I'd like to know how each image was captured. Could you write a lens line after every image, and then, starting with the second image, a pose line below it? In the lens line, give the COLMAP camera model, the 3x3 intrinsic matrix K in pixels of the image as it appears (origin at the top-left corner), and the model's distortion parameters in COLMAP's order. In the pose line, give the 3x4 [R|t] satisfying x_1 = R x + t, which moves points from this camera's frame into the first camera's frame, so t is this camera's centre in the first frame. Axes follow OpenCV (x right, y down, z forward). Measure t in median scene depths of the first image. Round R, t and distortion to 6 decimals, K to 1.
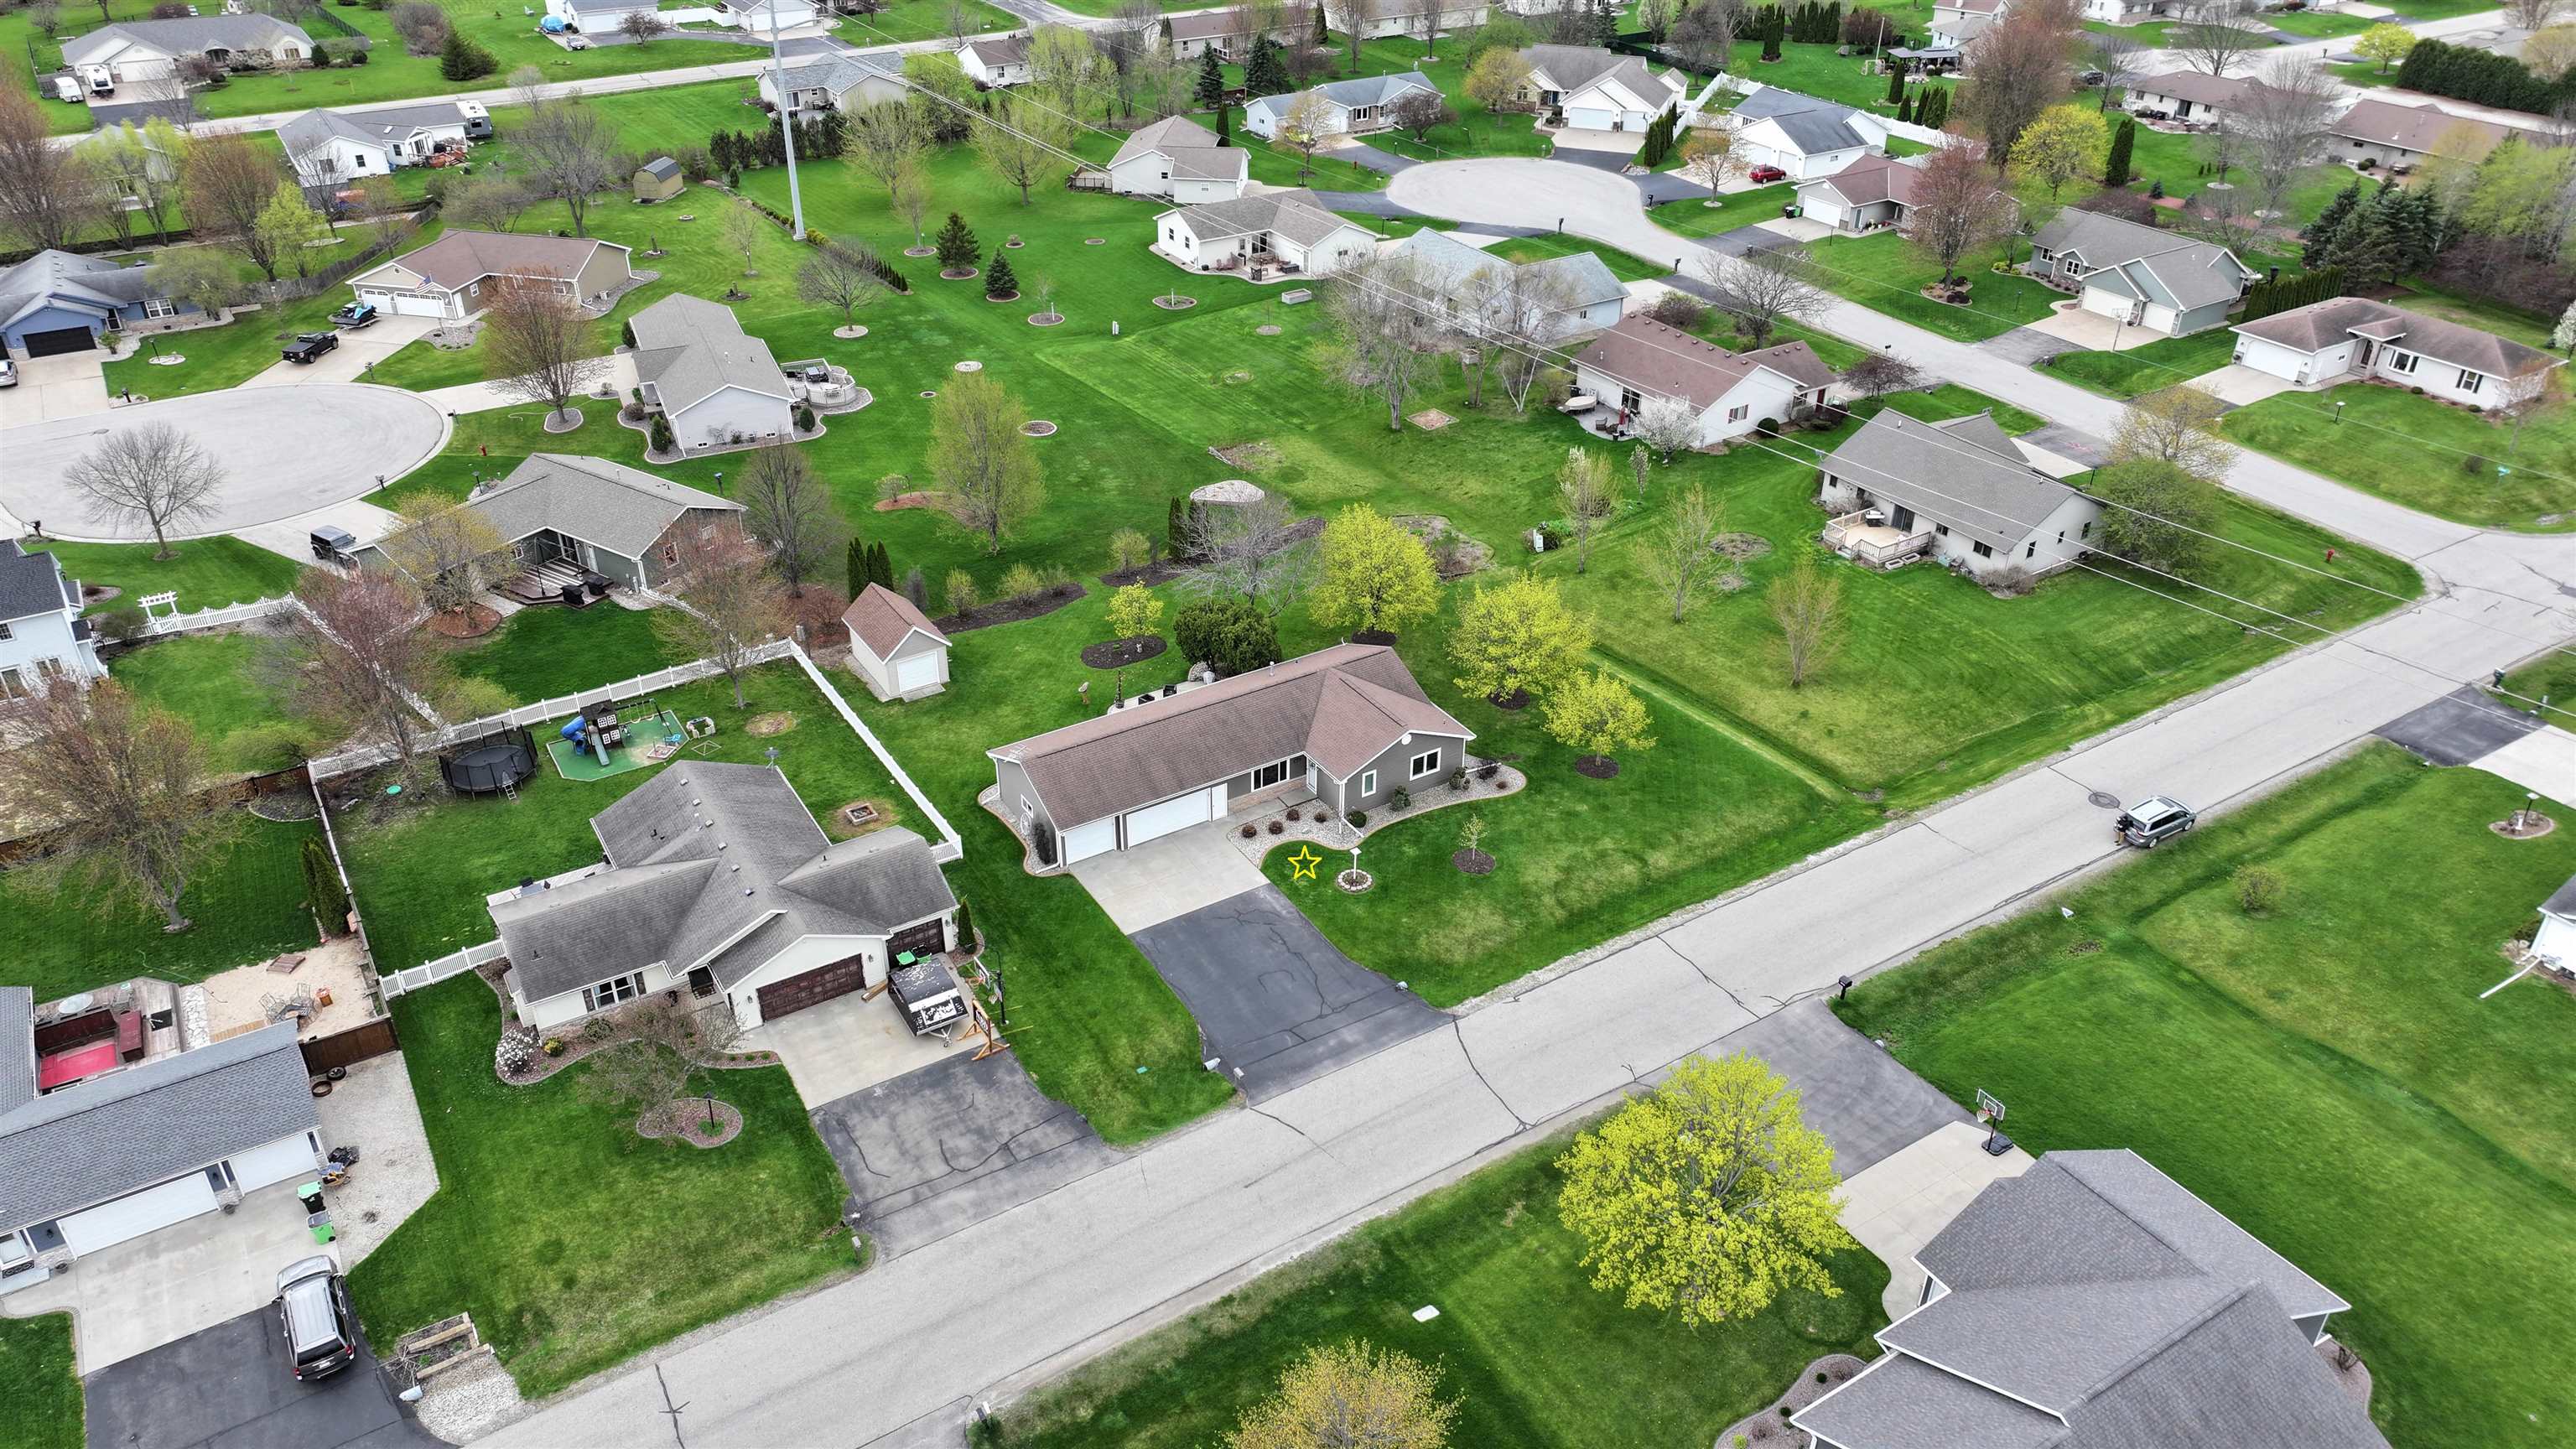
lens RADIAL K [[1809.5, 0, 1286.9], [0, 1809.5, 716.6], [0, 0, 1]] dist [0.001596, 0.015289]
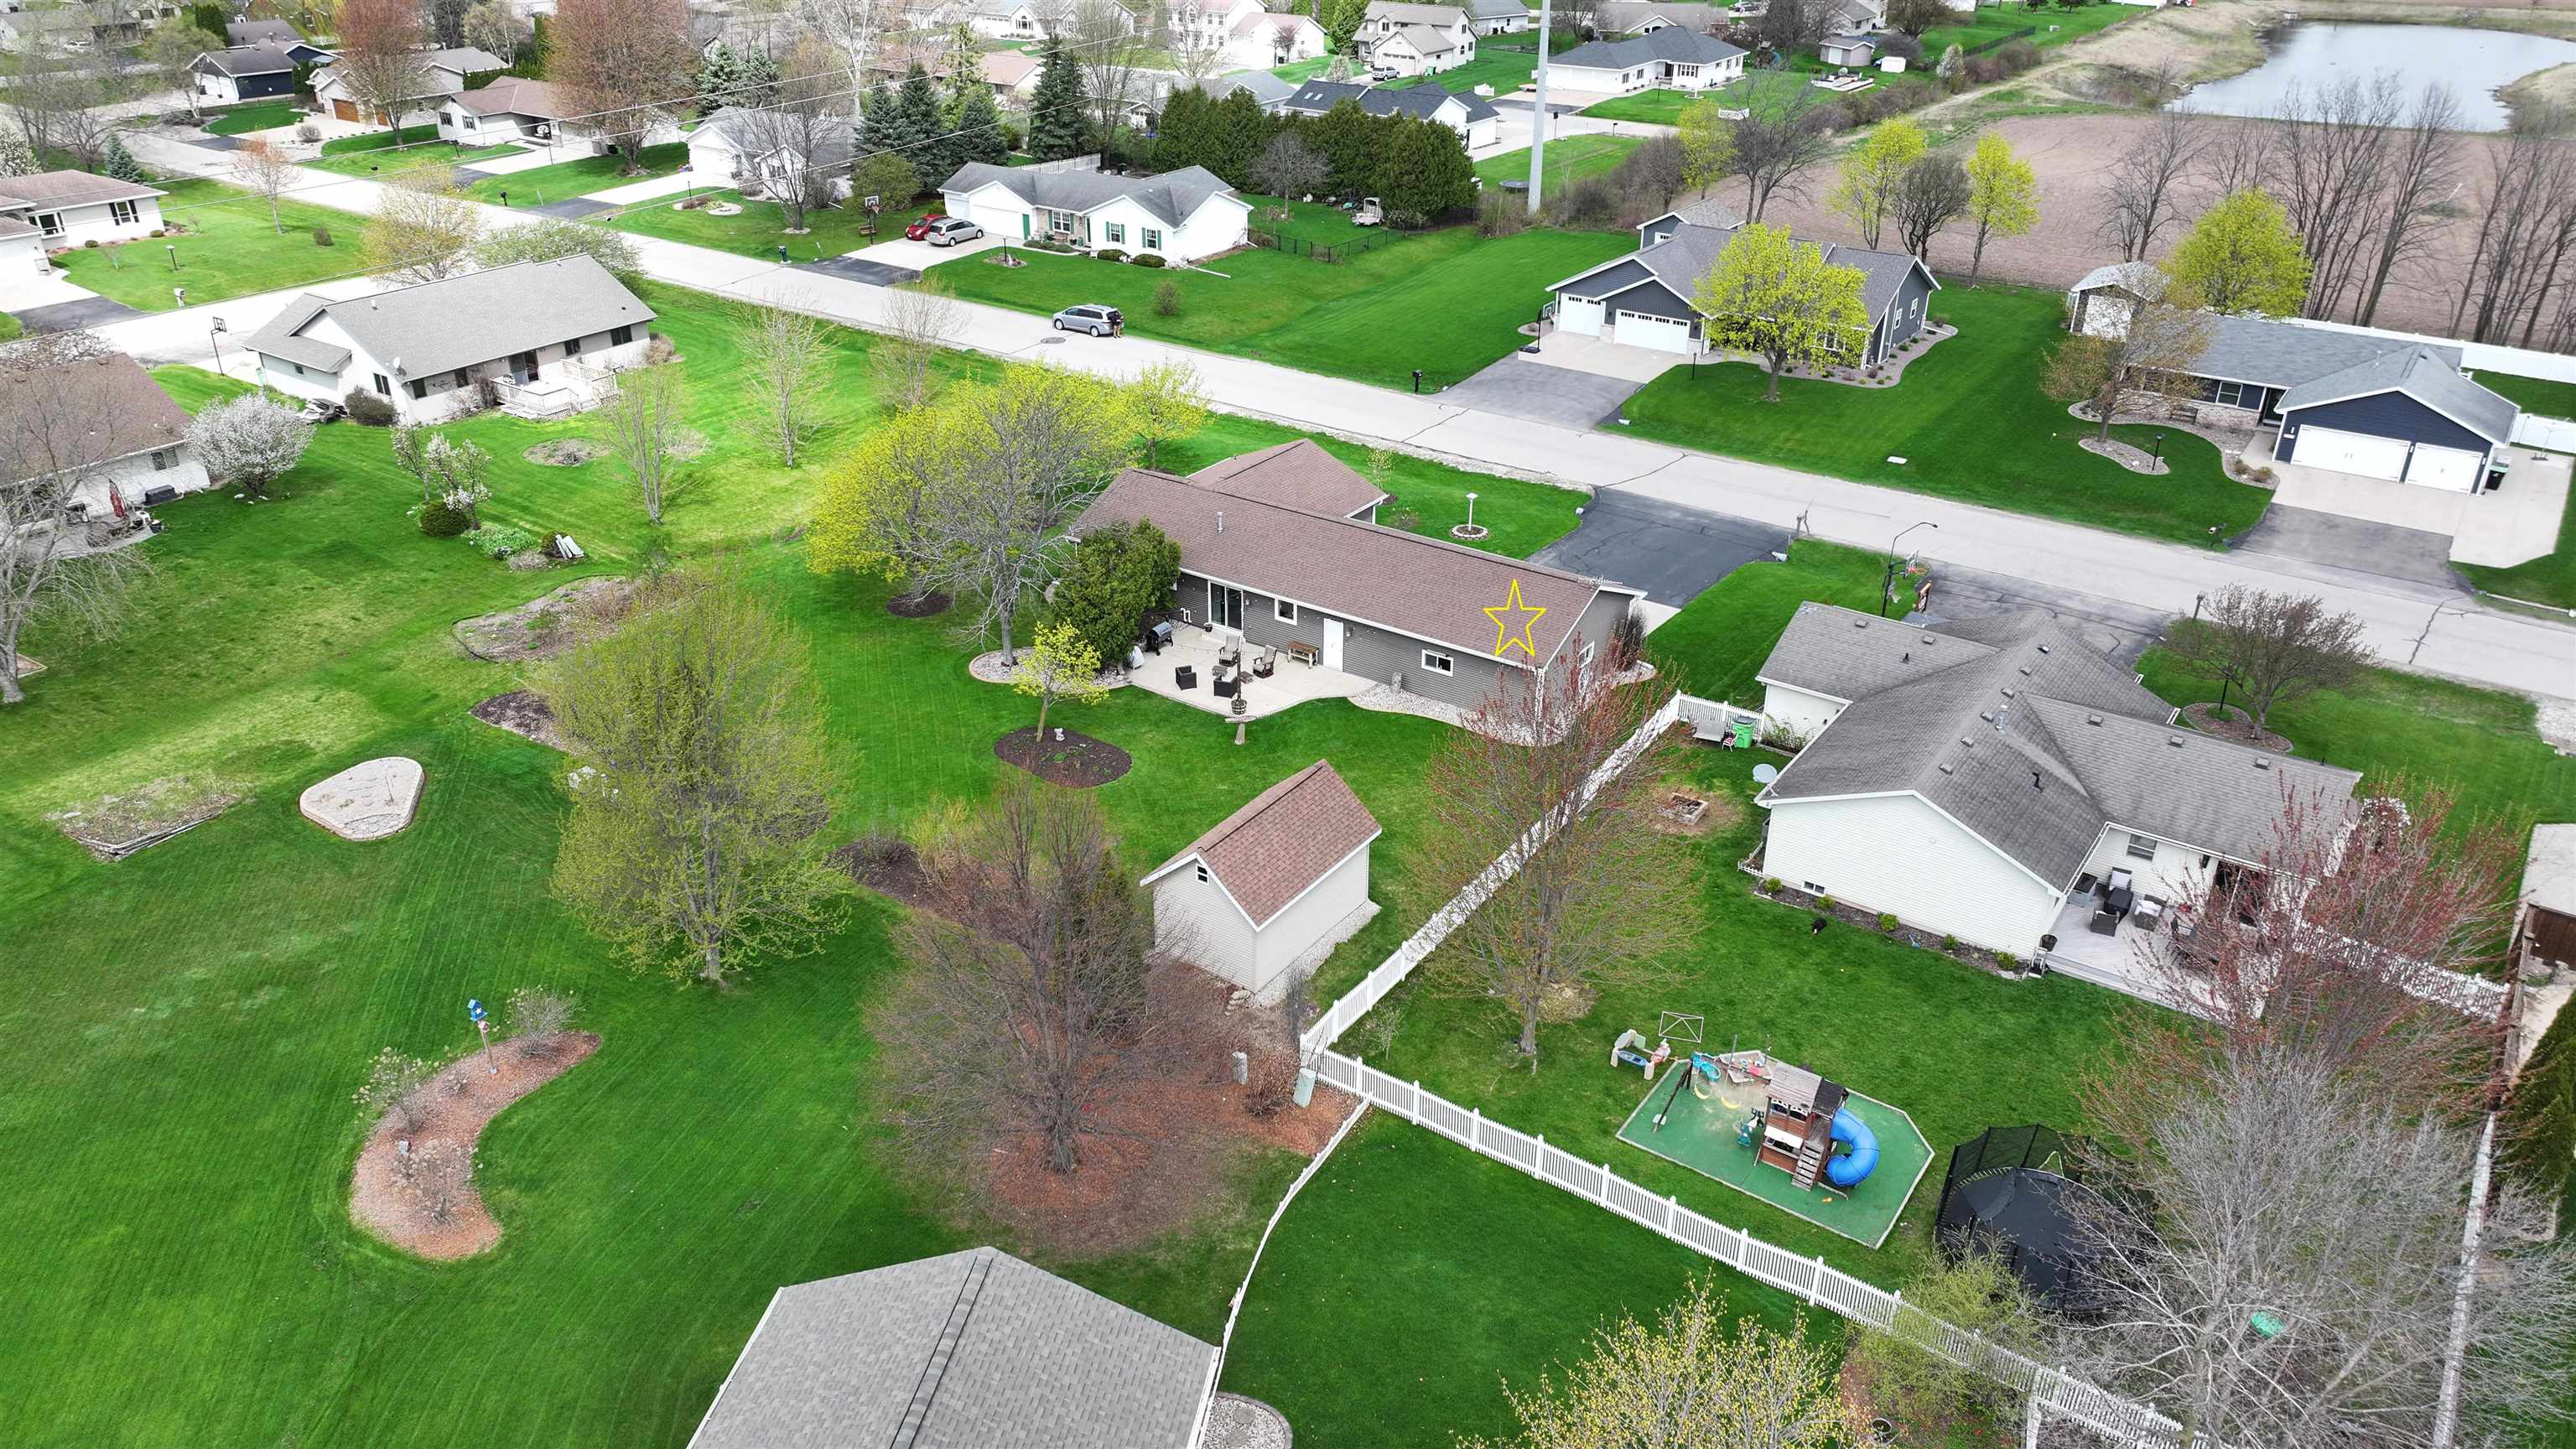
lens RADIAL K [[1805.6, 0, 1288.0], [0, 1805.6, 724.5], [0, 0, 1]] dist [0.001467, 0.008914]
pose [[-0.391654, -0.430096, 0.813403, -0.698940], [0.471521, 0.665305, 0.578825, -0.410883], [-0.790111, 0.610235, -0.057770, 1.141136]]
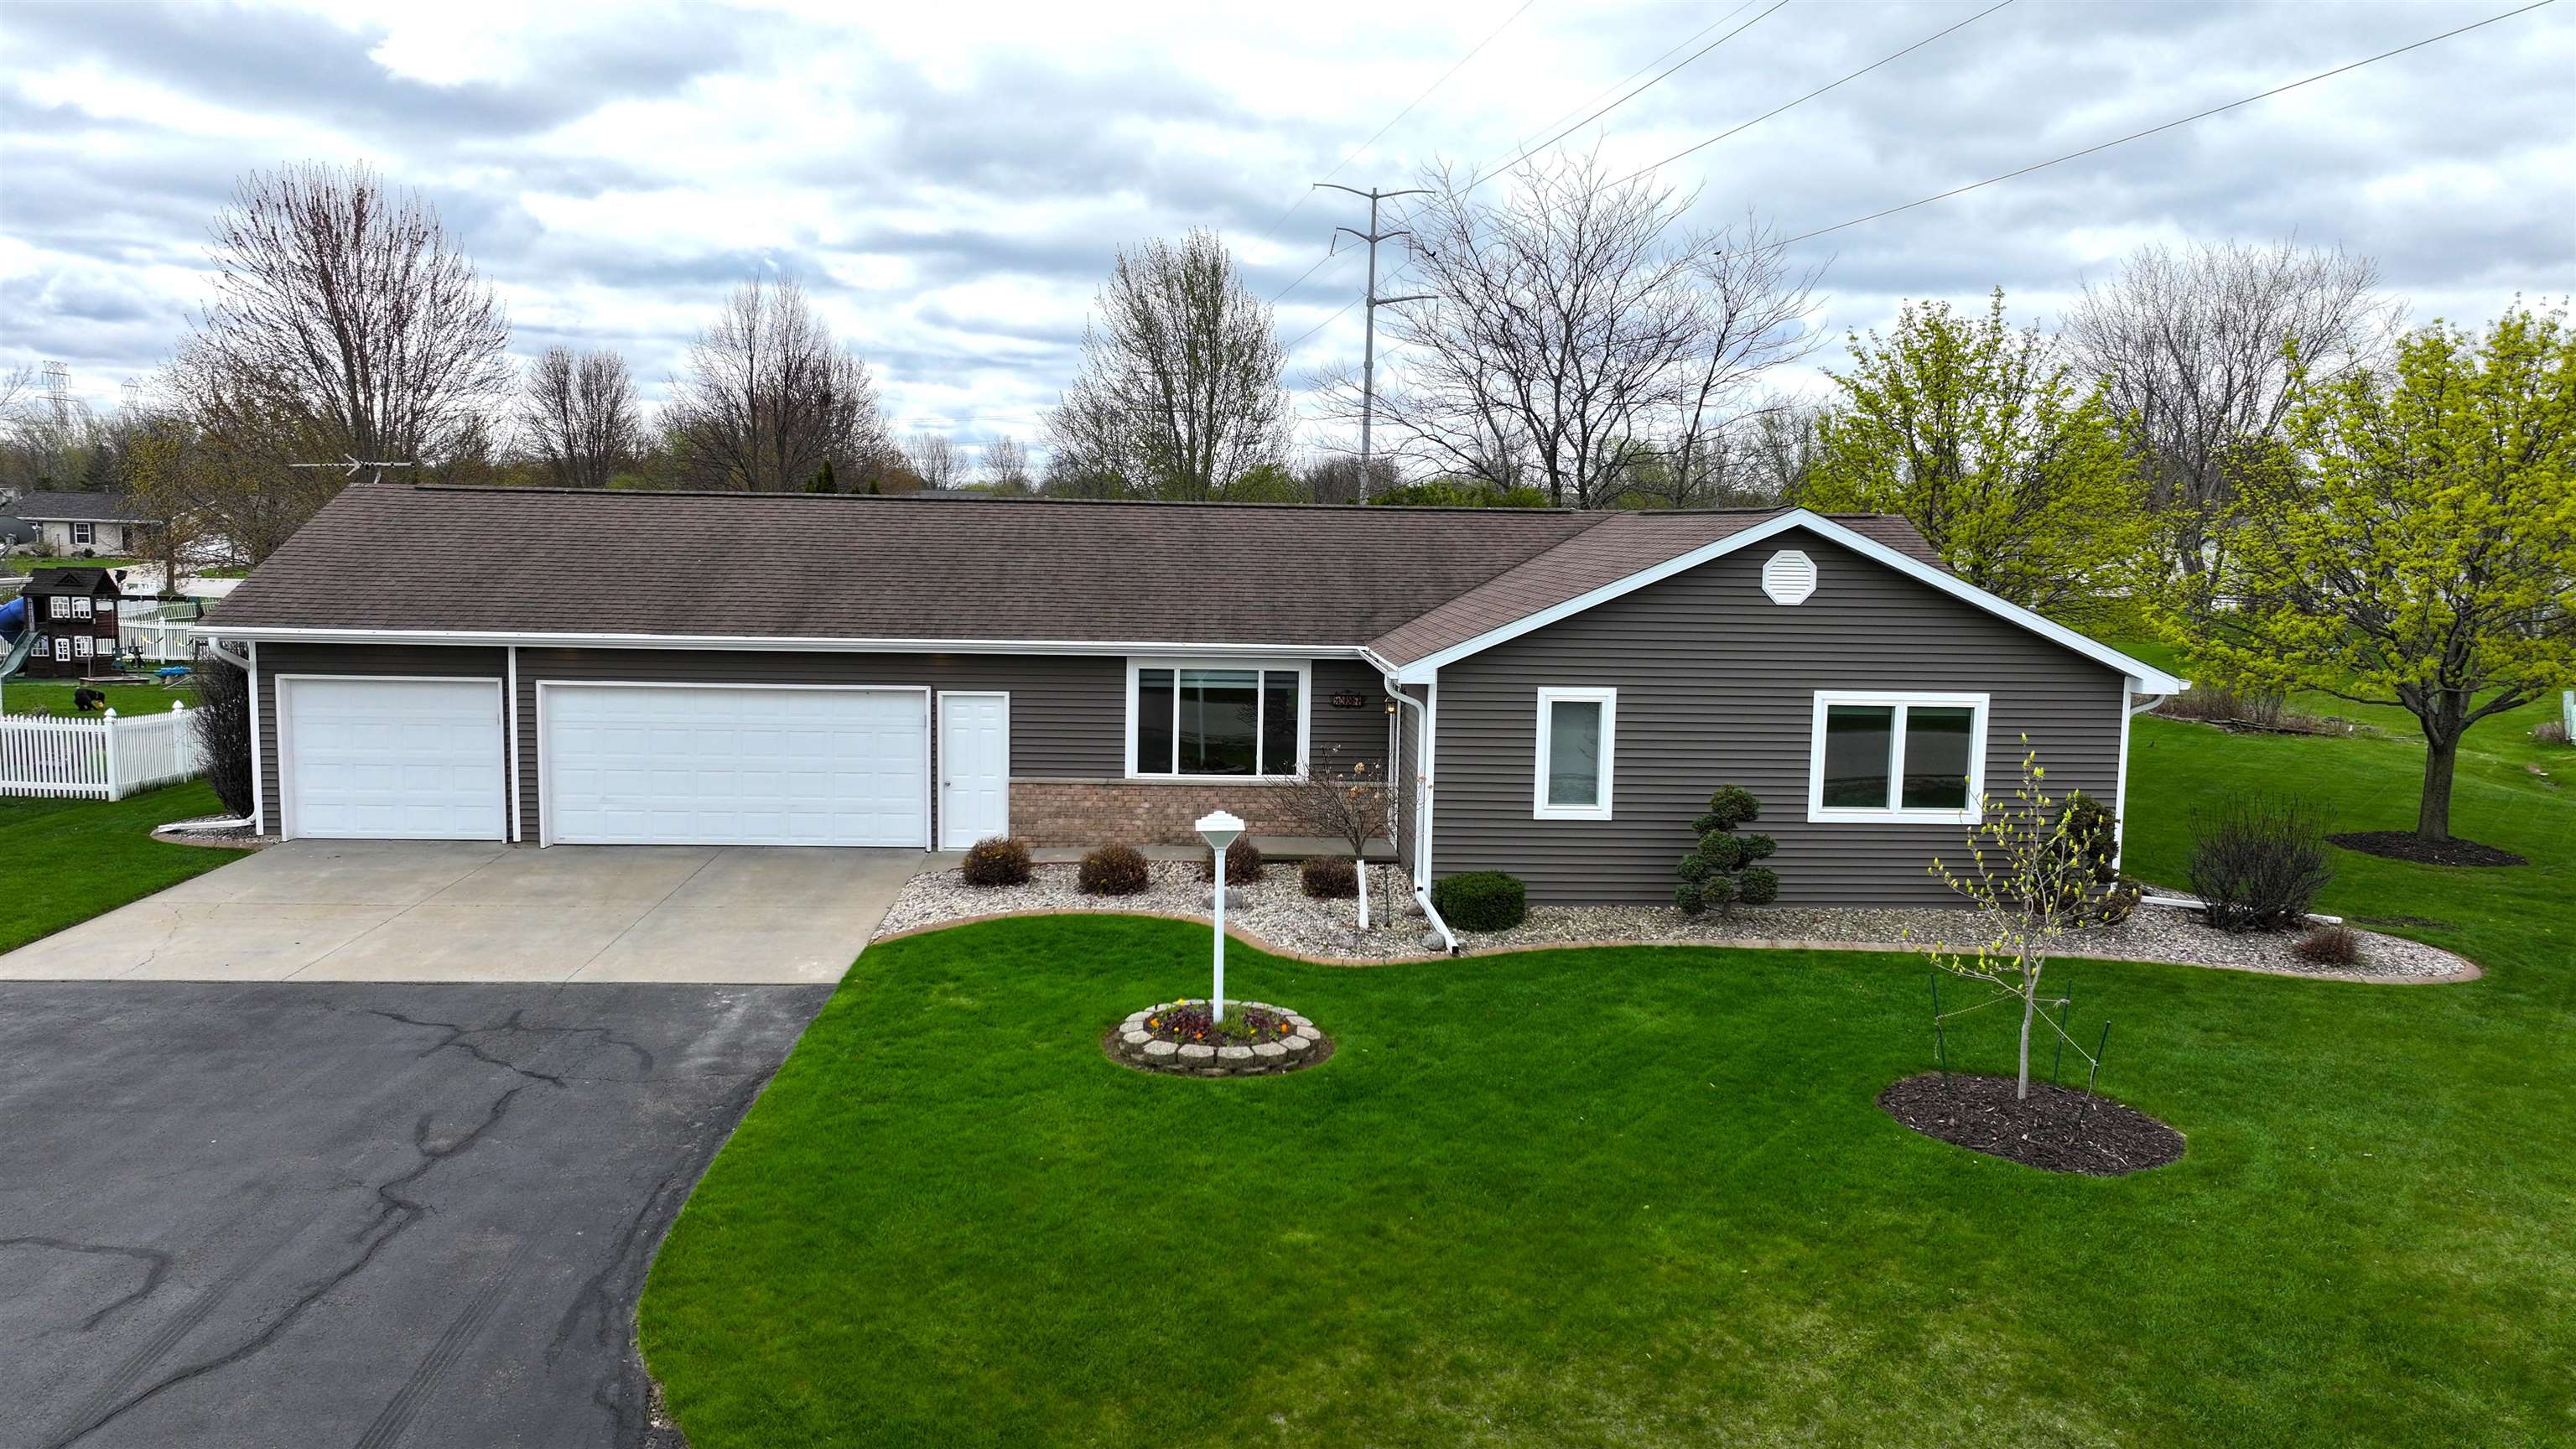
lens RADIAL K [[1809.5, 0, 1286.9], [0, 1809.5, 716.6], [0, 0, 1]] dist [0.001596, 0.015289]
pose [[0.875403, 0.062436, -0.479345, 0.117159], [-0.261702, 0.894946, -0.361363, 0.118407], [0.406426, 0.441784, 0.799778, 0.820560]]
